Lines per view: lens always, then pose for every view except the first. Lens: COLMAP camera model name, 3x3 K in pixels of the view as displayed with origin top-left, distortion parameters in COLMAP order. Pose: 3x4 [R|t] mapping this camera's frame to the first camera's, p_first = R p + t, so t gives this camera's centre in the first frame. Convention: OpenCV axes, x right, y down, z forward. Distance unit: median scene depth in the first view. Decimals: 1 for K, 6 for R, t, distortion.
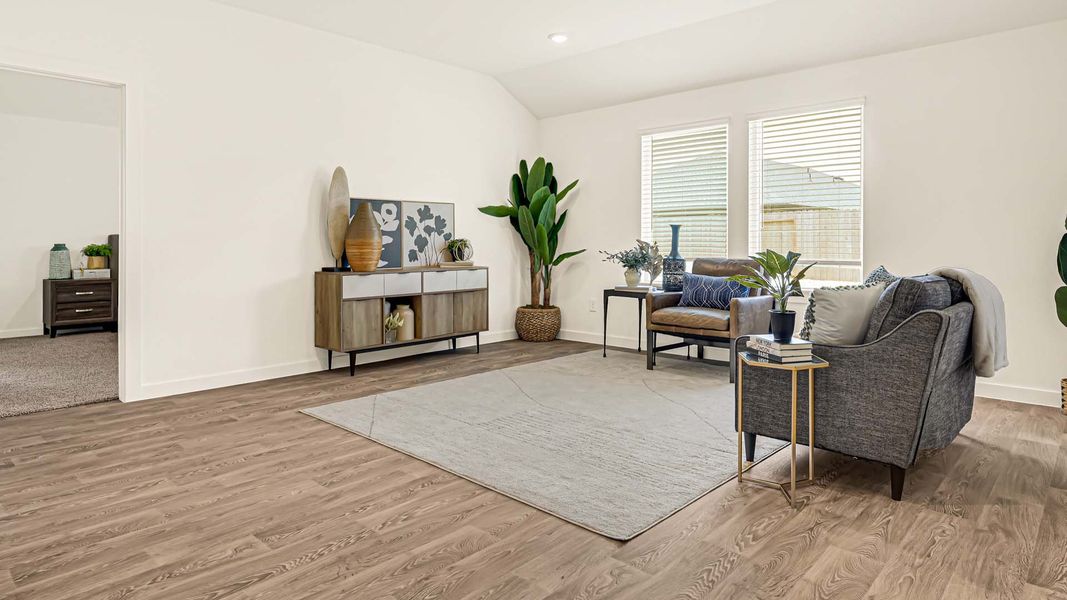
lens RADIAL K [[621.7, 0, 517.9], [0, 621.7, 253.7], [0, 0, 1]] dist [0.000281, 0.000531]
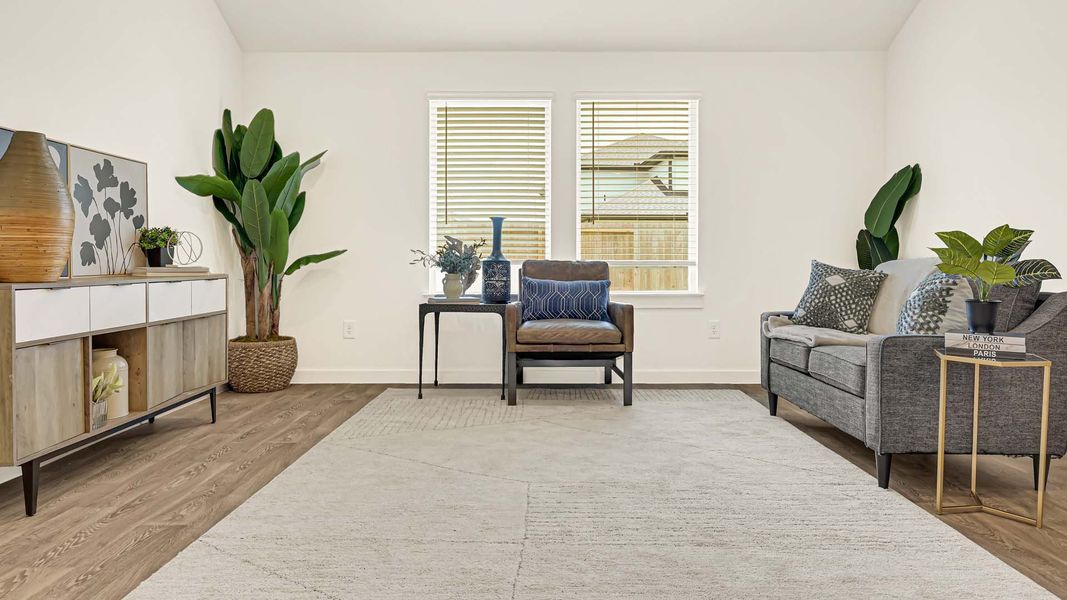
lens RADIAL K [[670.8, 0, 529.8], [0, 670.8, 279.1], [0, 0, 1]] dist [-0.001887, -0.000385]
pose [[0.720784, -0.013816, 0.693022, -0.294937], [0.009705, 0.999904, 0.009840, 0.022394], [-0.693092, -0.000367, 0.720849, 0.351370]]
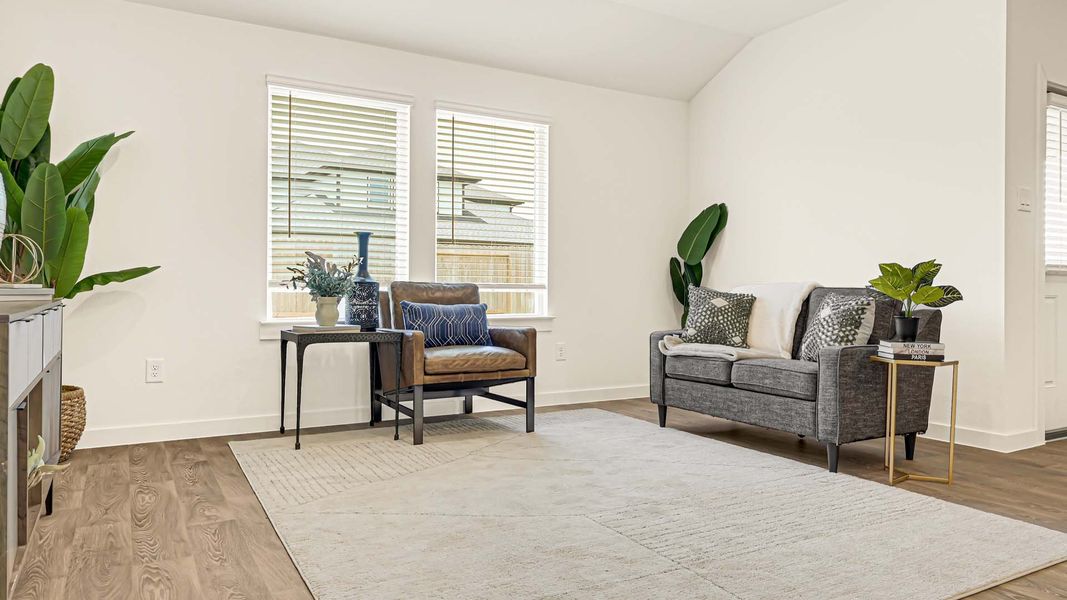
lens RADIAL K [[714.3, 0, 533.5], [0, 714.3, 300.0], [0, 0, 1]] dist [-0.000908, -0.000473]
pose [[0.264247, -0.012902, 0.964369, -0.440567], [0.008517, 0.999903, 0.011043, 0.019794], [-0.964417, 0.005296, 0.264331, 0.594841]]
